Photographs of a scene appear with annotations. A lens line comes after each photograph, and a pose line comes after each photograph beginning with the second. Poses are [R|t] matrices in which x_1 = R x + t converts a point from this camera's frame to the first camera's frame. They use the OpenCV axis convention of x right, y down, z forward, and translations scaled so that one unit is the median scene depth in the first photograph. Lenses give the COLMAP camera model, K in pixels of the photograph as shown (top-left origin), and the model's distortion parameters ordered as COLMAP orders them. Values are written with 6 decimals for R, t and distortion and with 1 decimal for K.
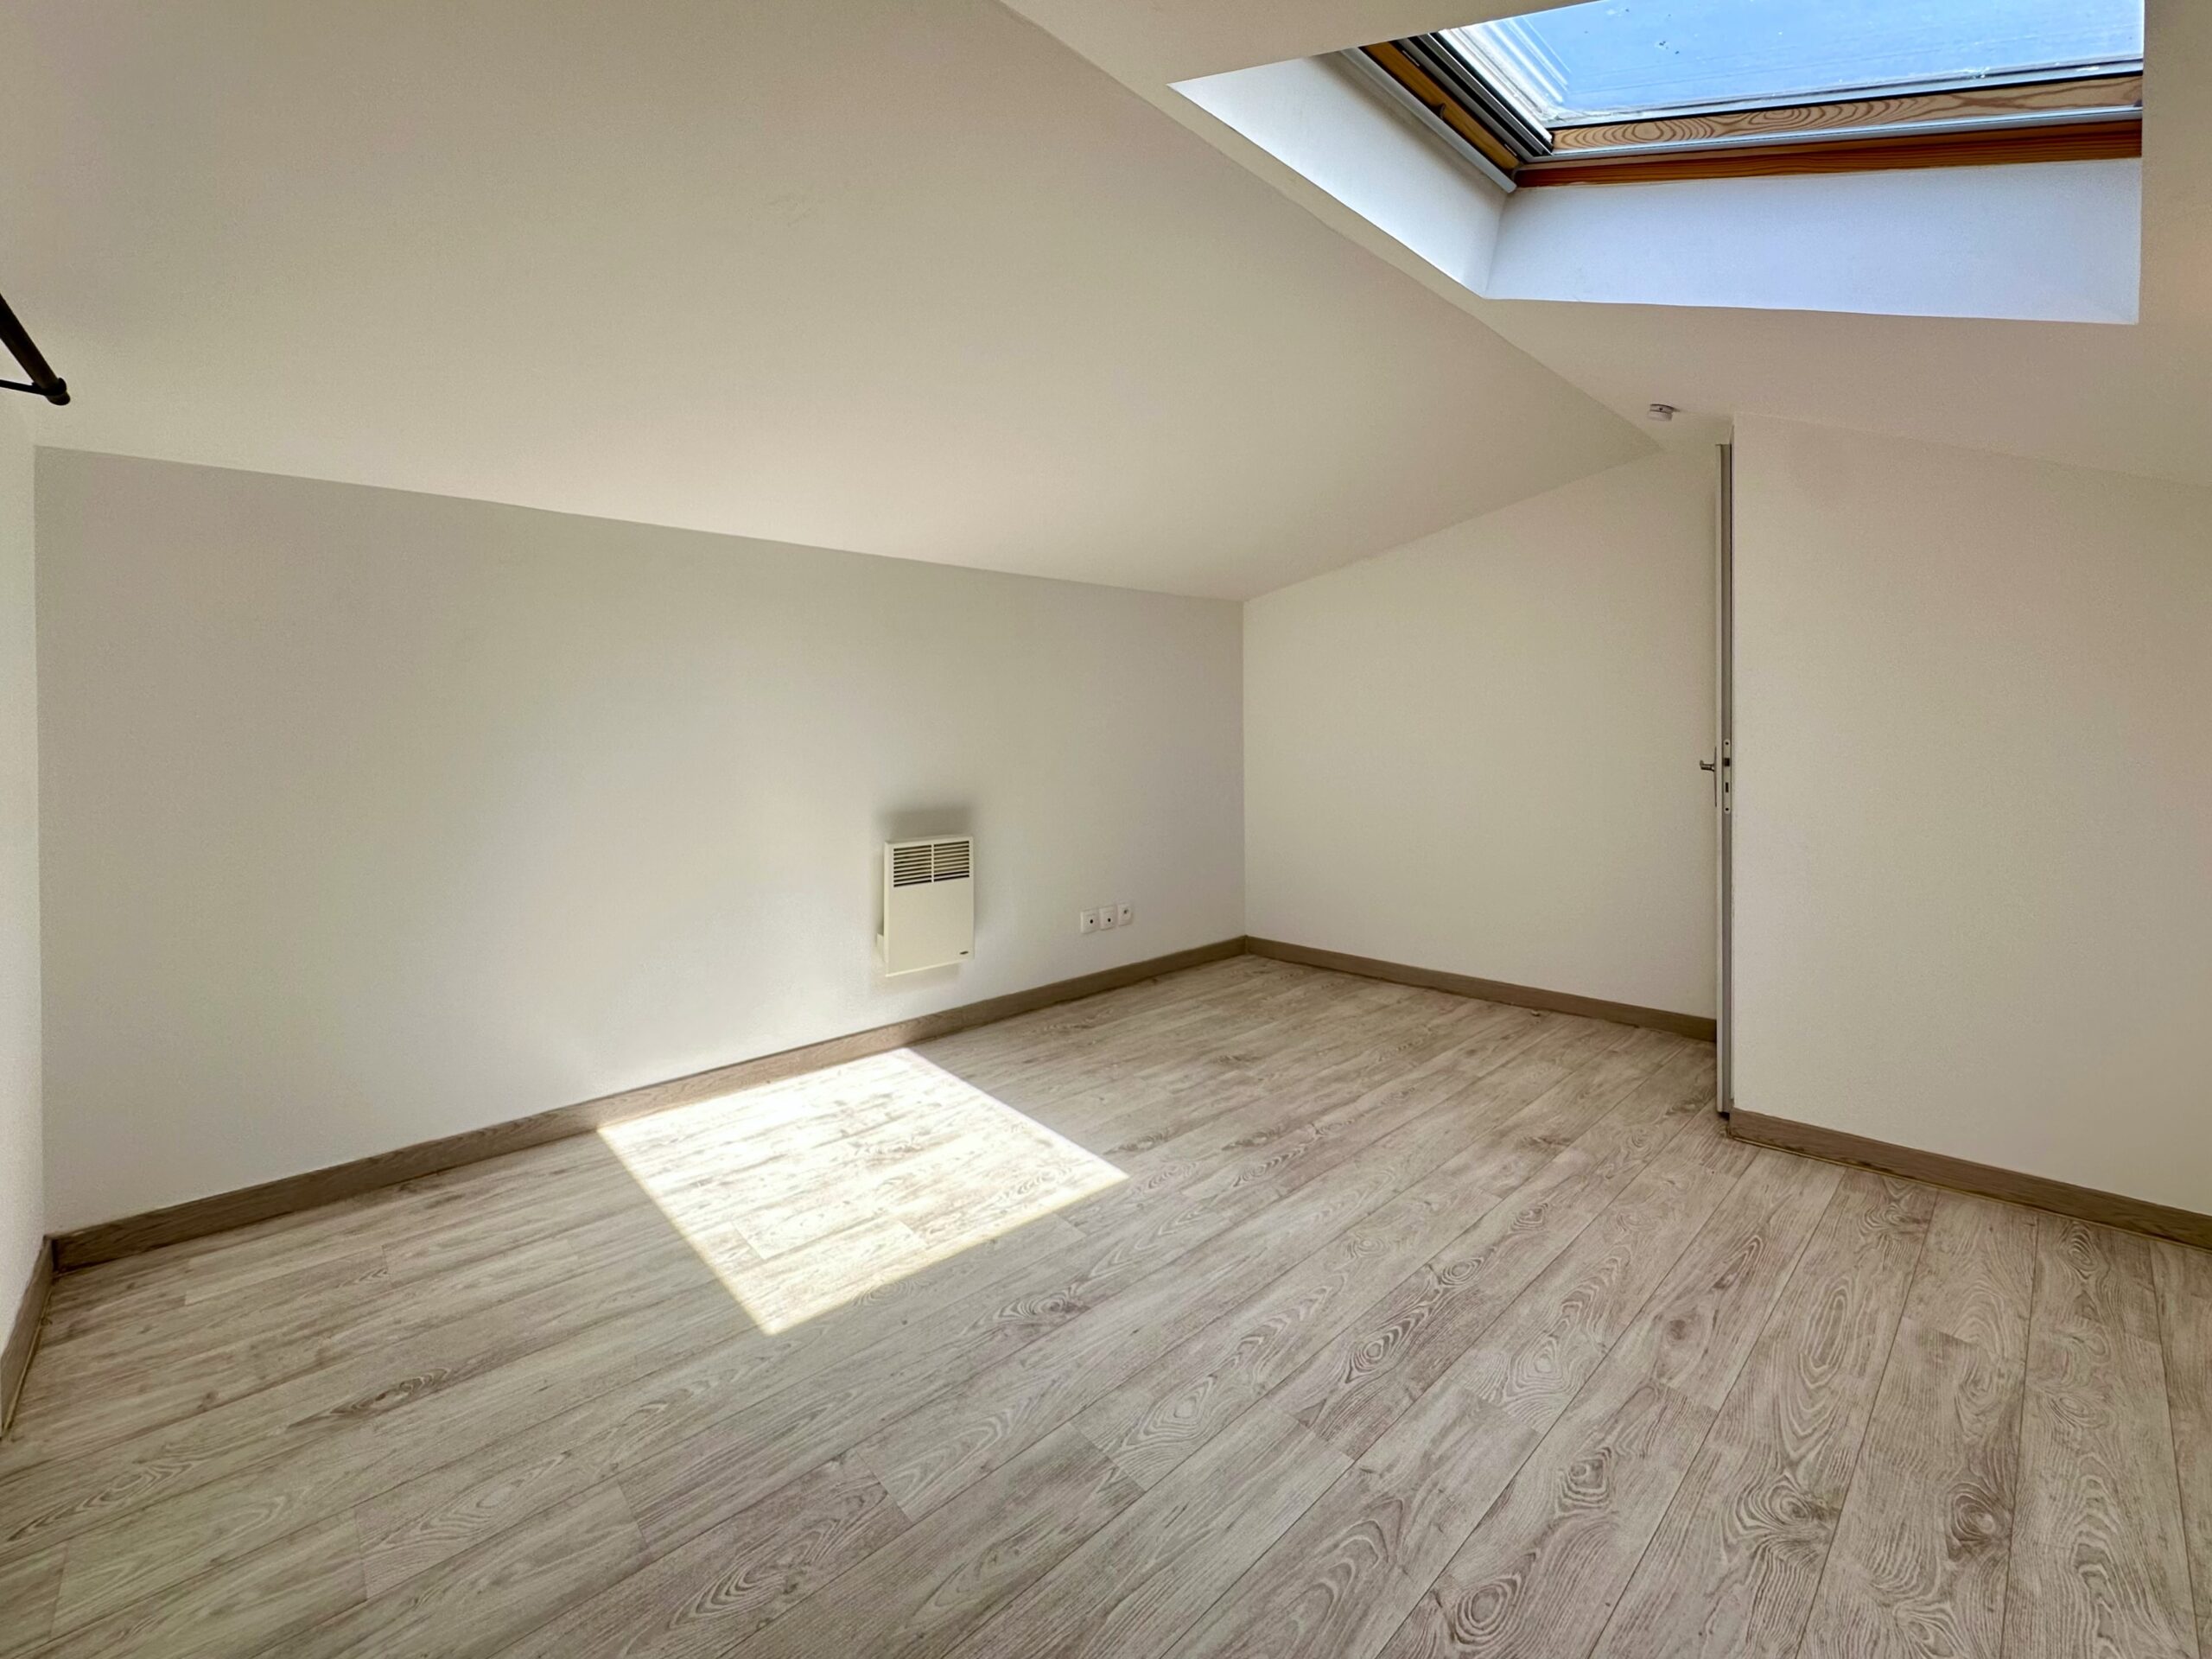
lens RADIAL K [[883.2, 0, 1102.2], [0, 883.2, 830.5], [0, 0, 1]] dist [-0.000984, 0.000320]
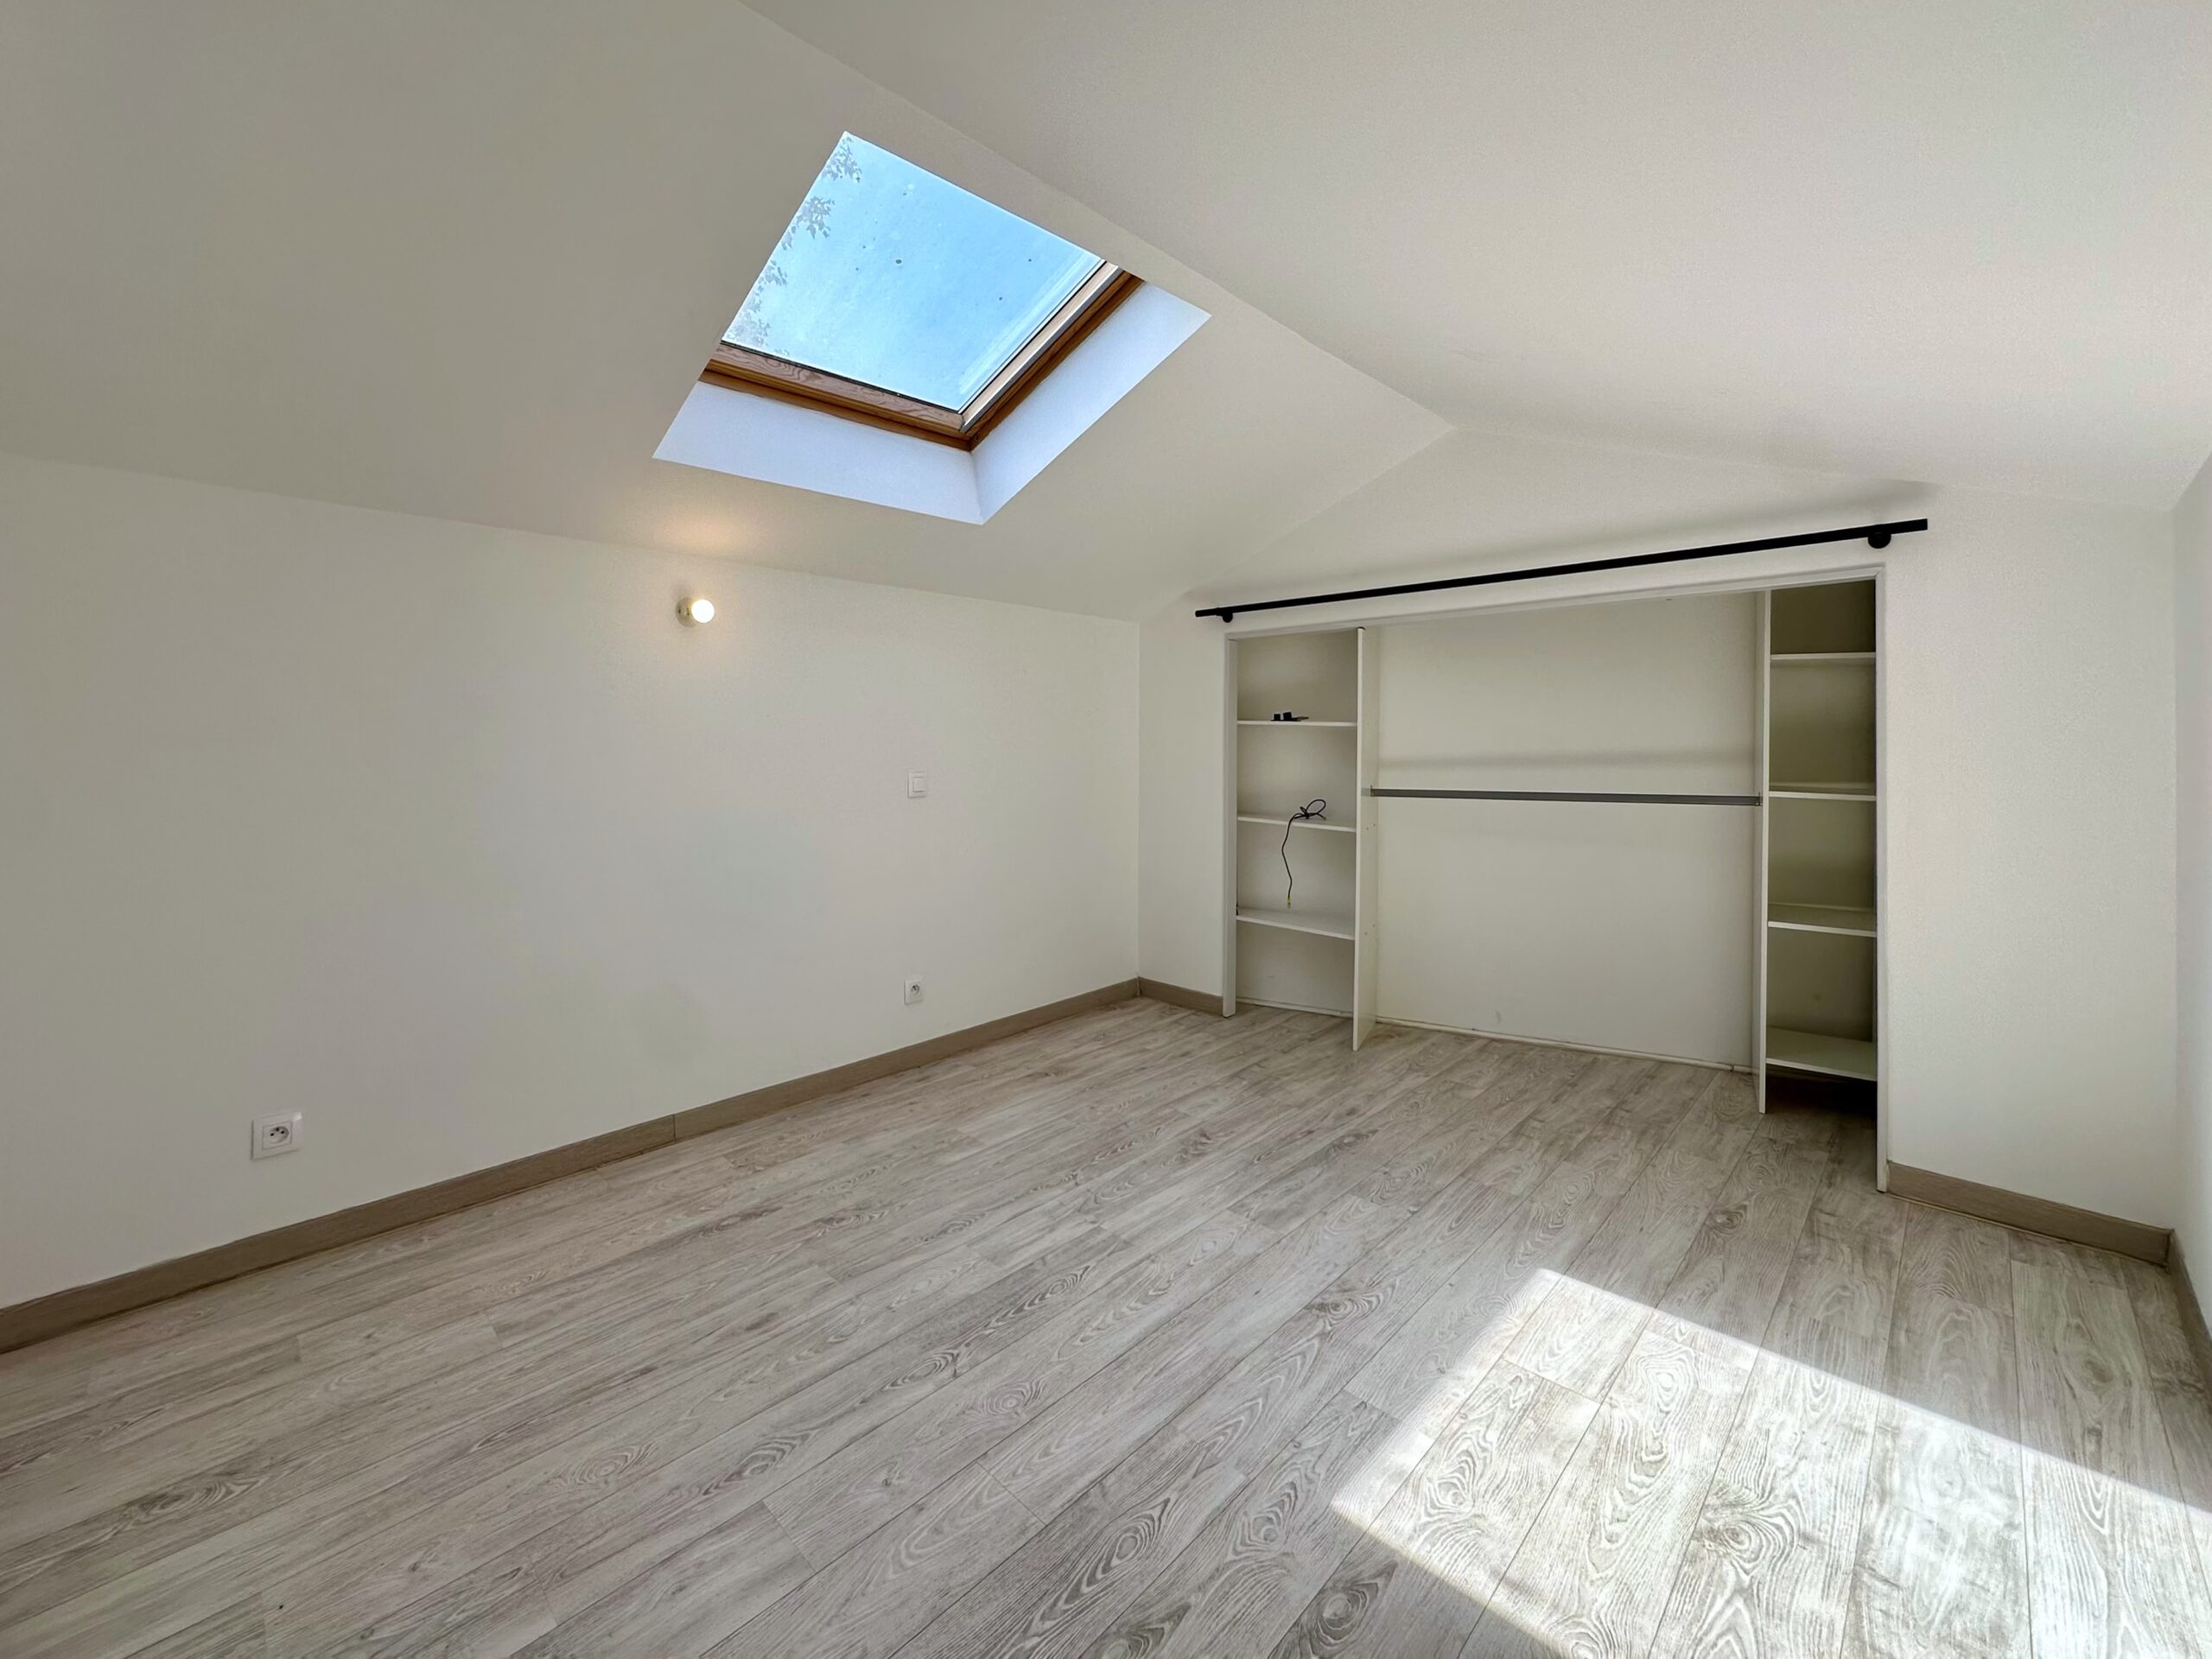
lens RADIAL K [[883.2, 0, 1108.0], [0, 883.2, 830.2], [0, 0, 1]] dist [-0.000984, 0.000320]
pose [[-0.997809, -0.024703, -0.061383, 0.311109], [-0.039809, 0.965138, 0.258696, -0.305352], [0.052852, 0.260573, -0.964006, 1.890010]]
